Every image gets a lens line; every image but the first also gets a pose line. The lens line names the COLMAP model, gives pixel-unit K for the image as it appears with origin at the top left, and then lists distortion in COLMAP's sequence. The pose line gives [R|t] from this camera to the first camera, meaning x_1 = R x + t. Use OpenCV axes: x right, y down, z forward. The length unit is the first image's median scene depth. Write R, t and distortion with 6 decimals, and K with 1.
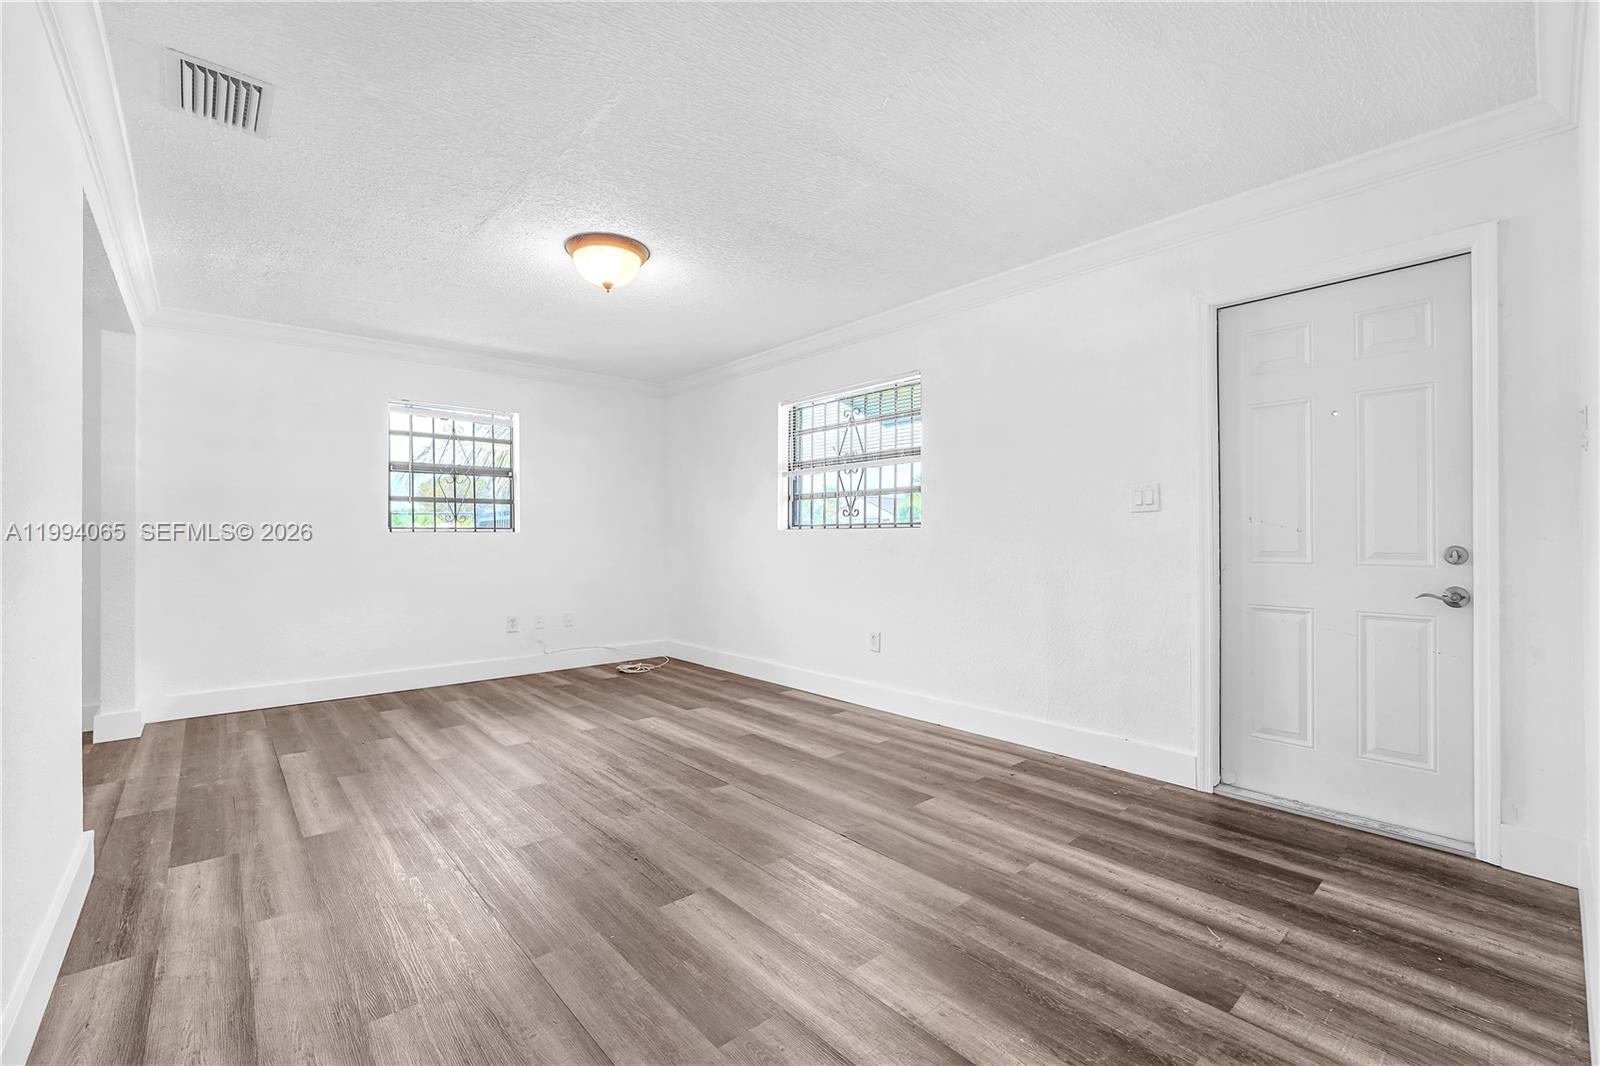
lens RADIAL K [[677.9, 0, 817.3], [0, 677.9, 535.0], [0, 0, 1]] dist [-0.010248, -0.000246]
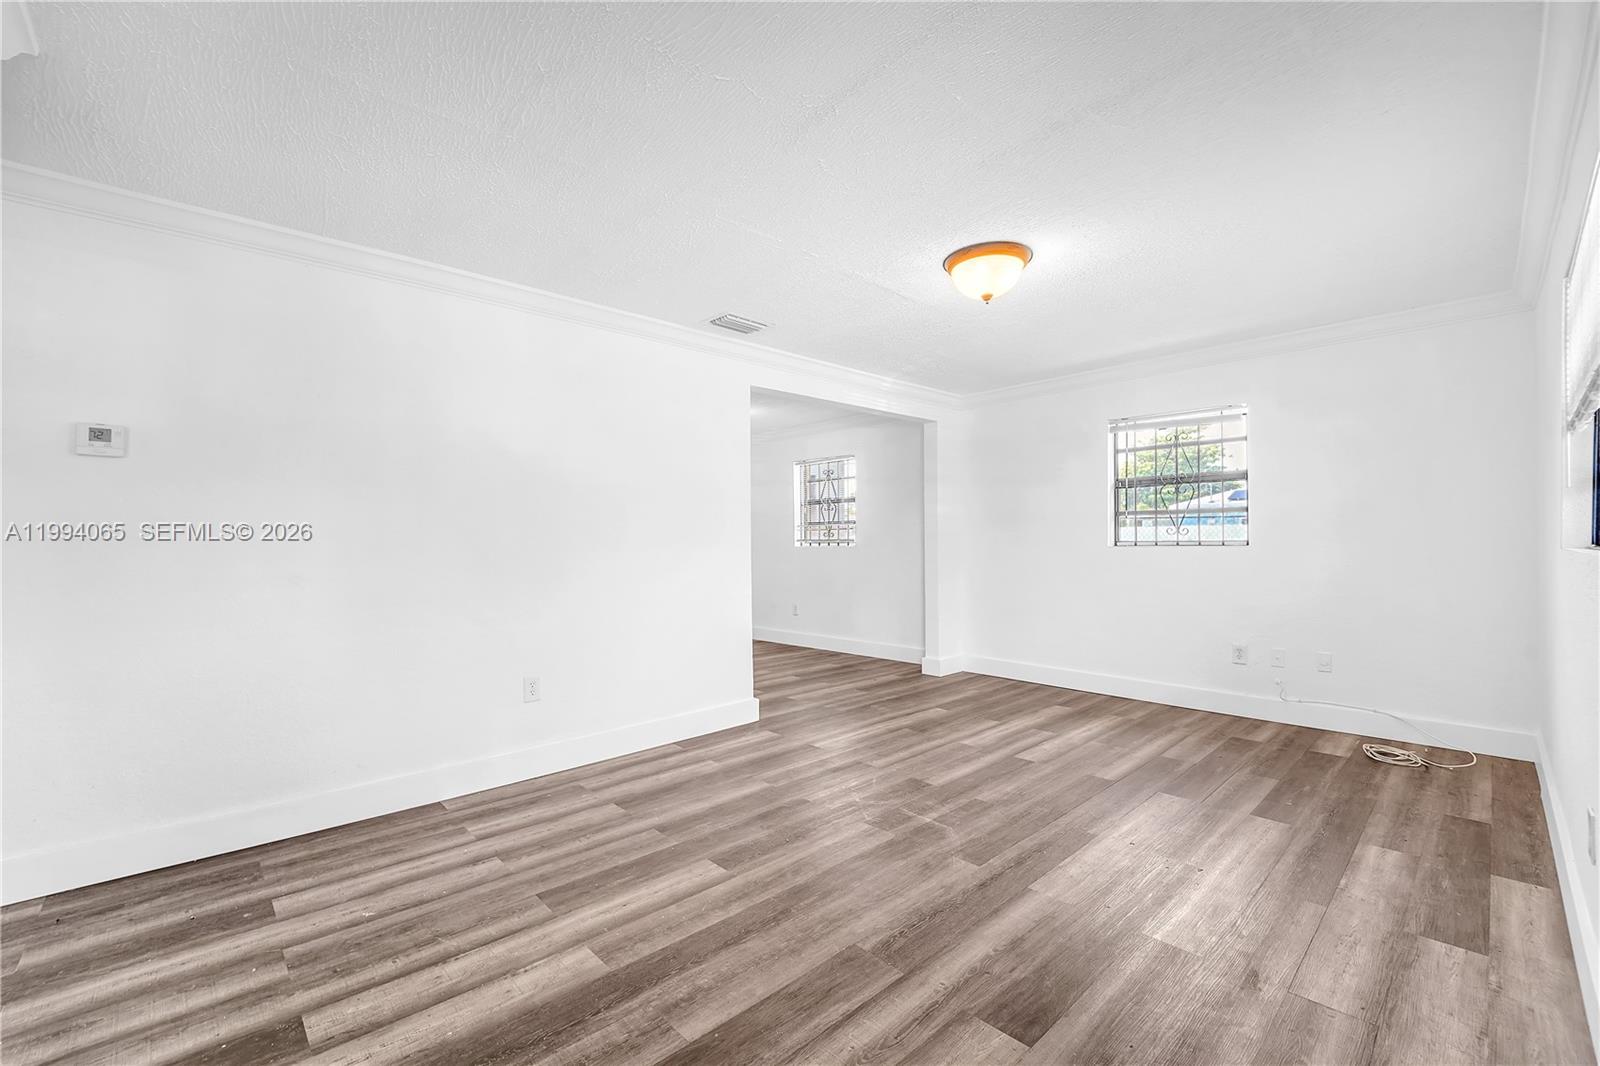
lens RADIAL K [[673.9, 0, 776.0], [0, 673.9, 545.4], [0, 0, 1]] dist [-0.016043, 0.000735]
pose [[0.003788, 0.012400, -0.999916, 0.609421], [0.007678, 0.999893, 0.012429, -0.031925], [0.999963, -0.007725, 0.003693, 0.669662]]
